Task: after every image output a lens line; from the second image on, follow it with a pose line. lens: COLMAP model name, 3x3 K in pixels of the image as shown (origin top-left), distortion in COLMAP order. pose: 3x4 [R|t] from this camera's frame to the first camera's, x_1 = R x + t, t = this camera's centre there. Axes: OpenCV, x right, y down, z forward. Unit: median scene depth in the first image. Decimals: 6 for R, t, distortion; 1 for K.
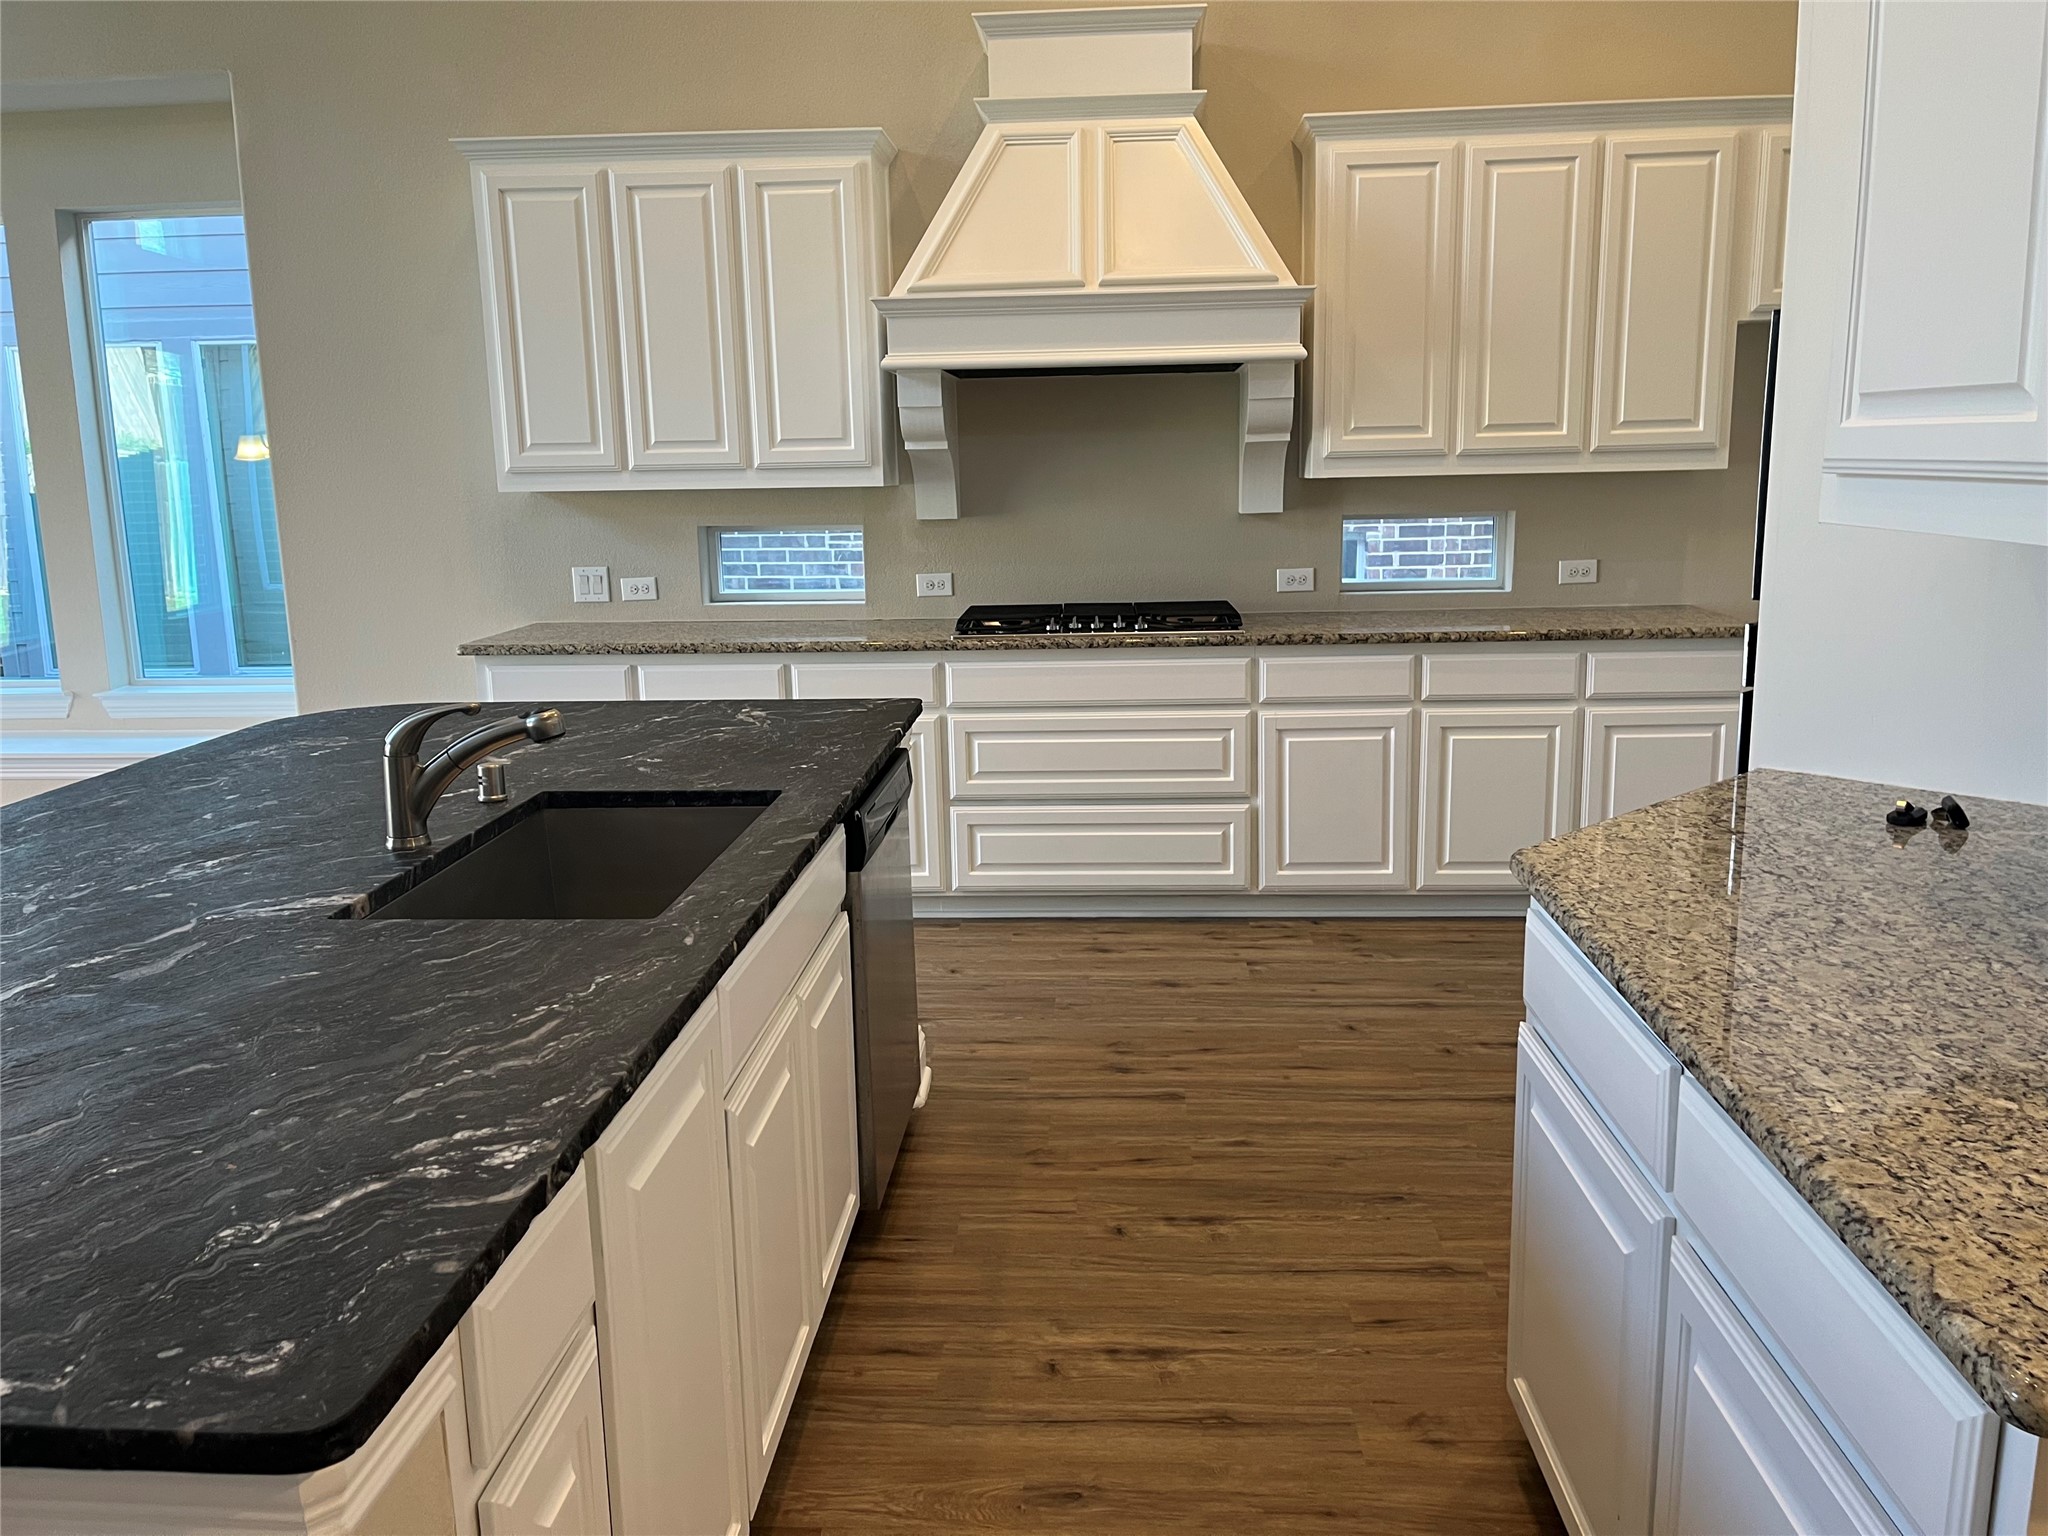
lens RADIAL K [[1657.4, 0, 1024.0], [0, 1657.4, 768.0], [0, 0, 1]] dist [0.026699, 0.001723]
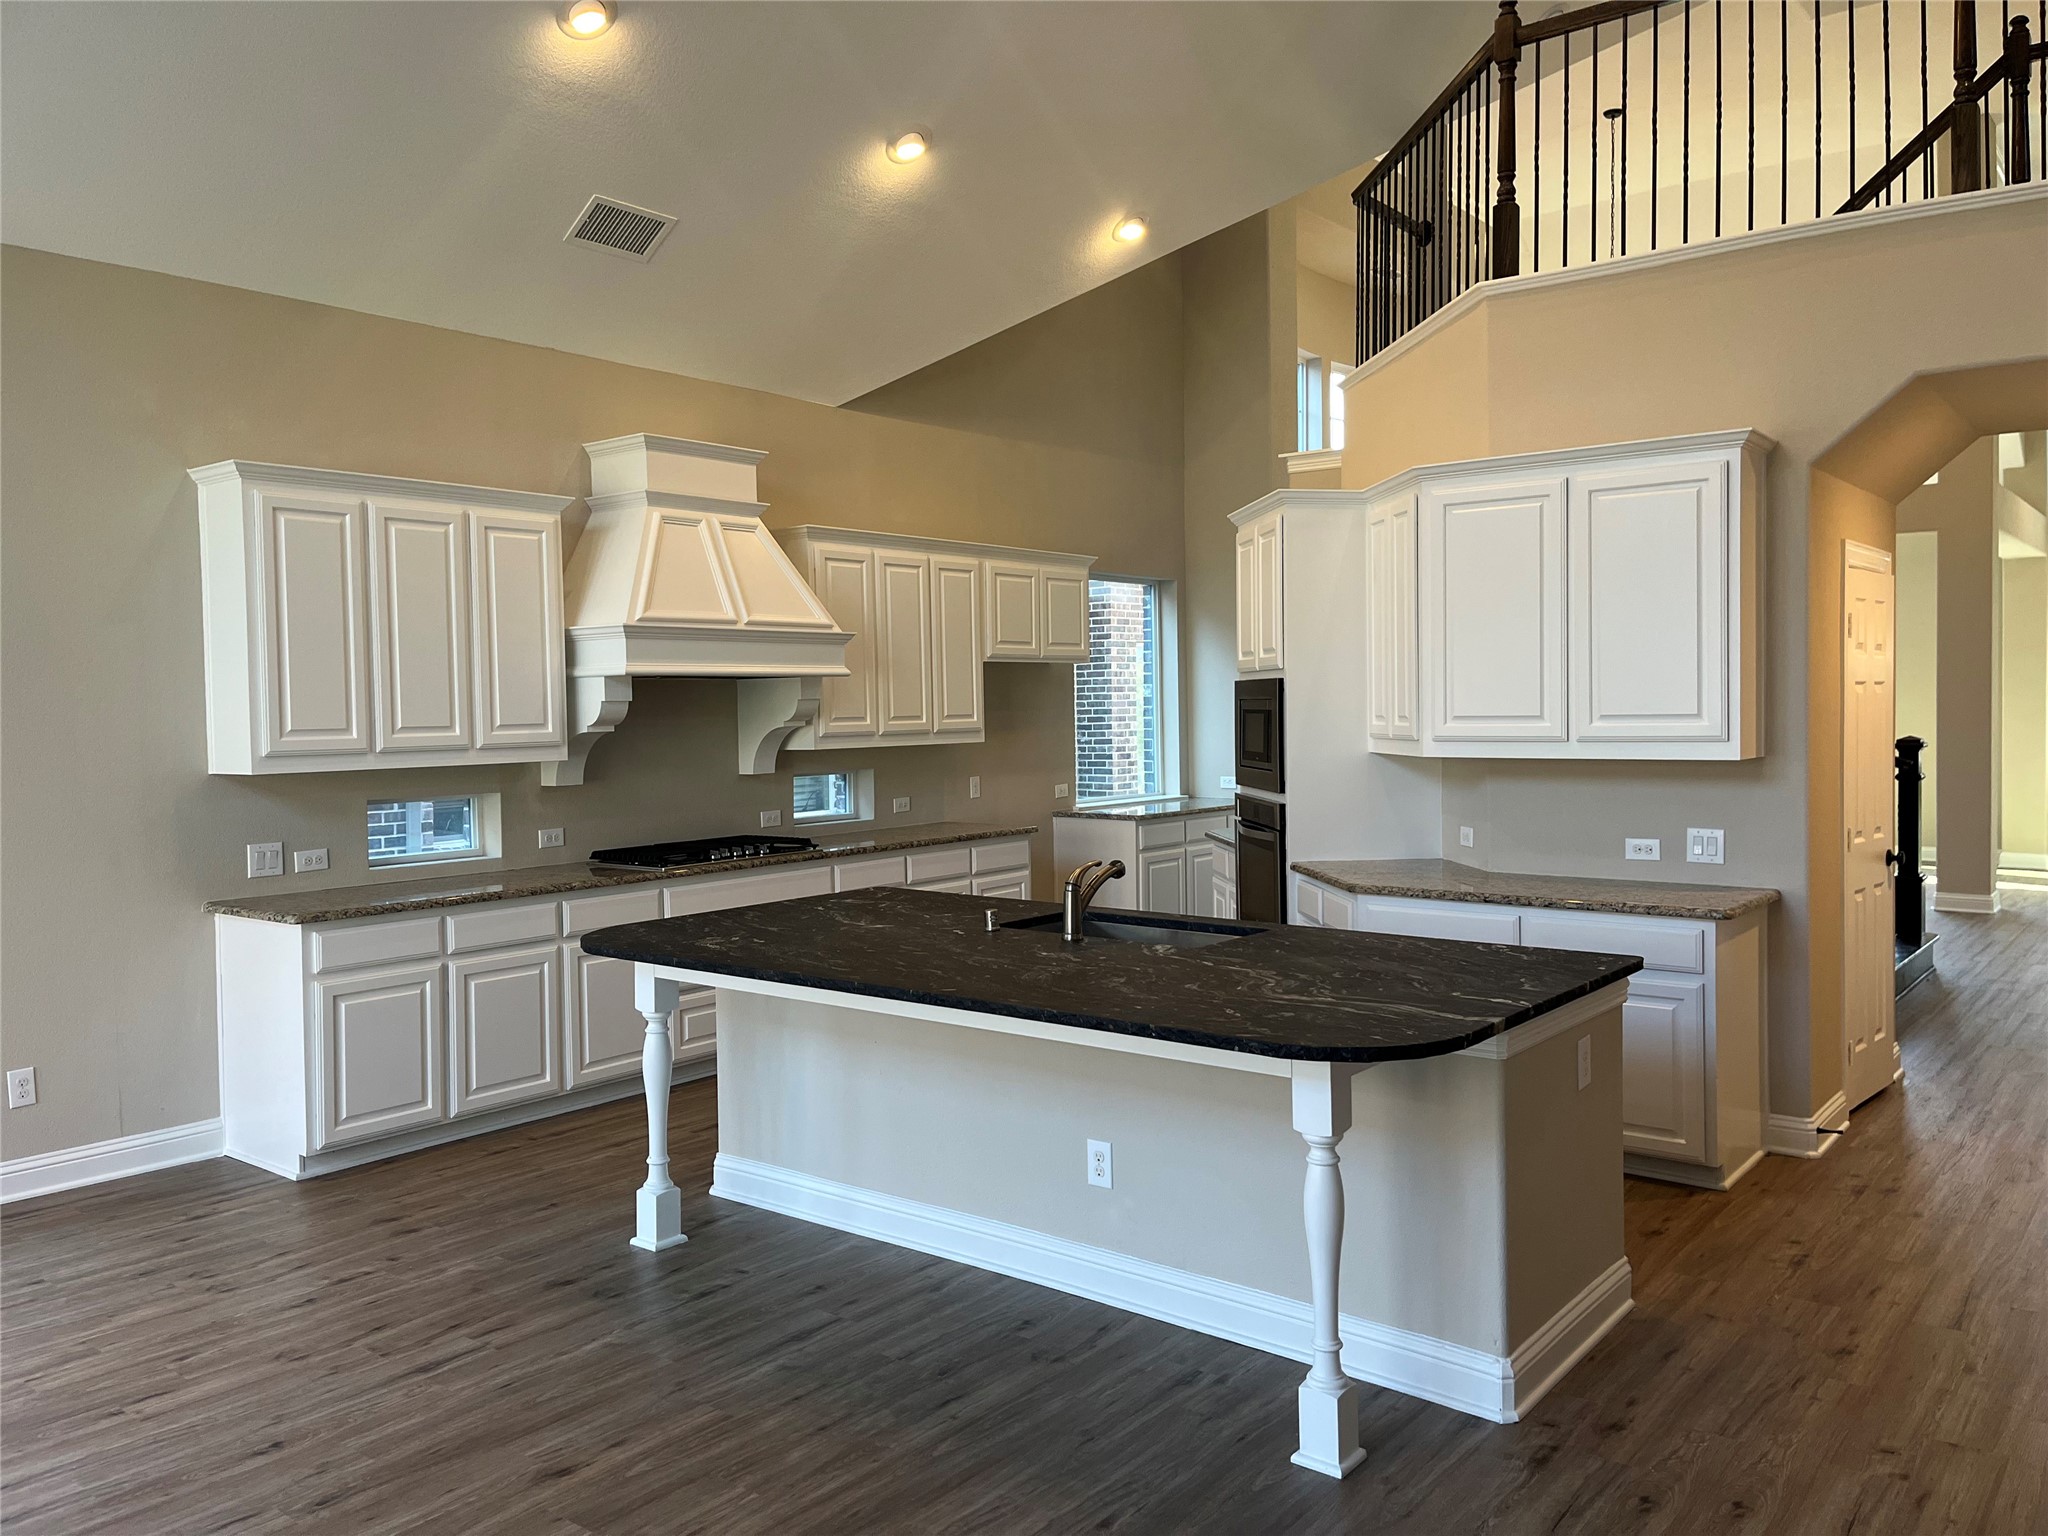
lens RADIAL K [[1525.8, 0, 1073.5], [0, 1525.8, 760.8], [0, 0, 1]] dist [0.004376, 0.004648]
pose [[0.563391, -0.018555, 0.825982, -0.859784], [0.172947, 0.980247, -0.095945, 0.010975], [-0.807886, 0.196906, 0.555471, 0.030037]]
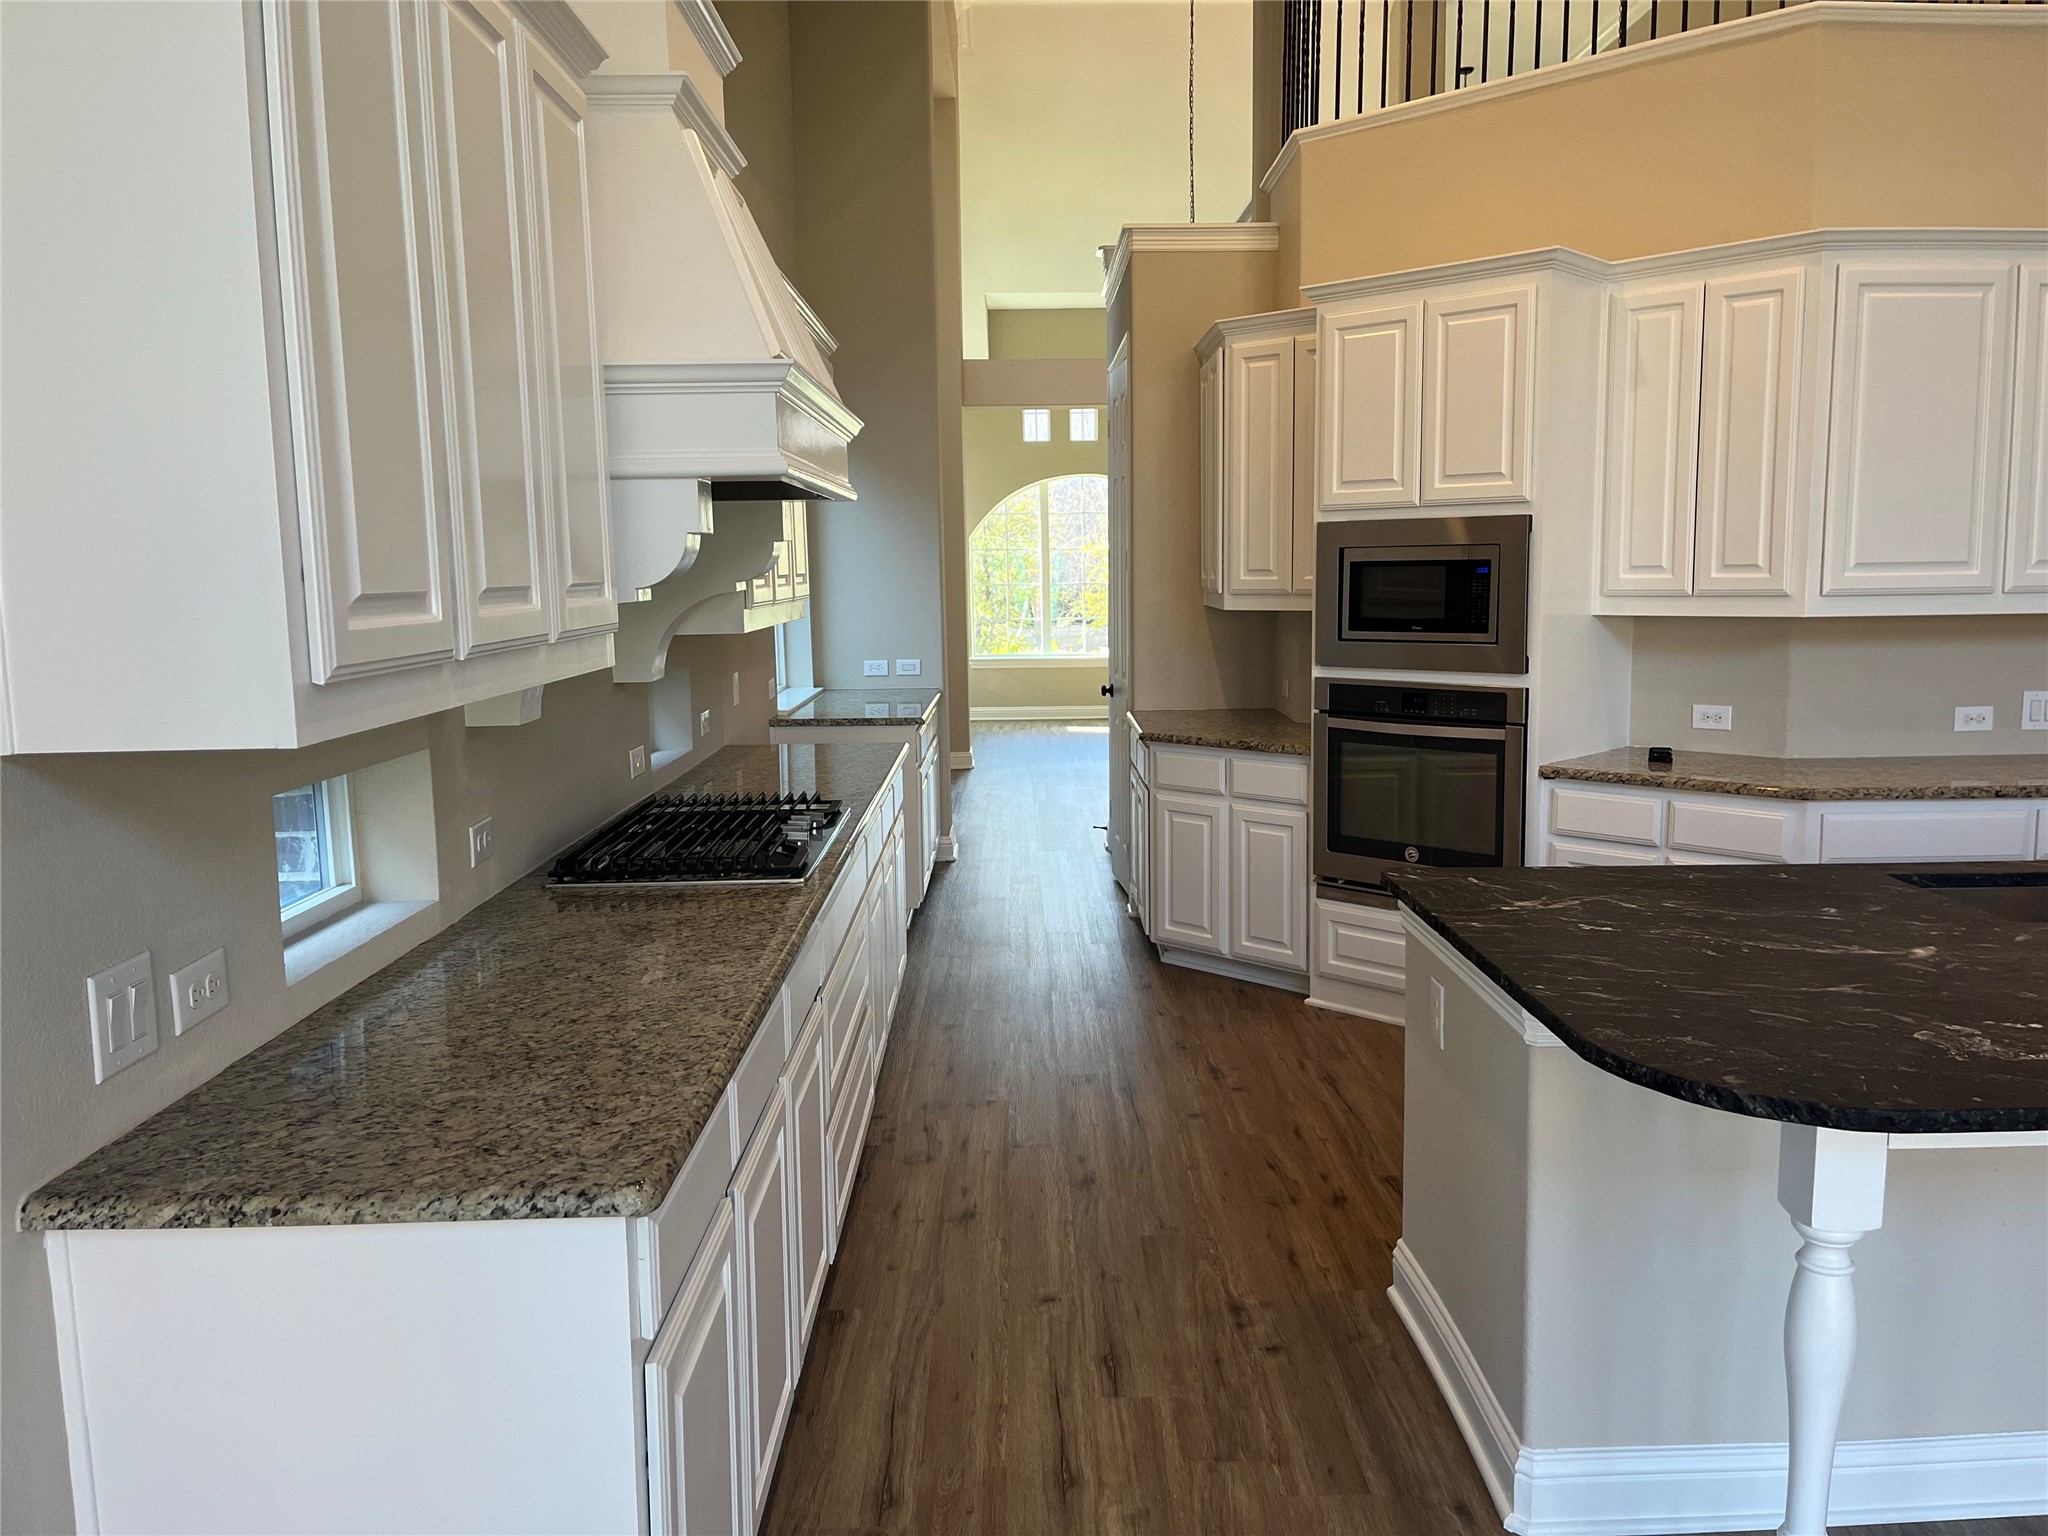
lens RADIAL K [[1535.6, 0, 1024.0], [0, 1535.6, 768.0], [0, 0, 1]] dist [-0.007036, -0.004825]
pose [[-0.076402, -0.108652, 0.991139, -0.628928], [0.223304, 0.966930, 0.123212, -0.172949], [-0.971750, 0.230739, -0.049612, 0.914056]]
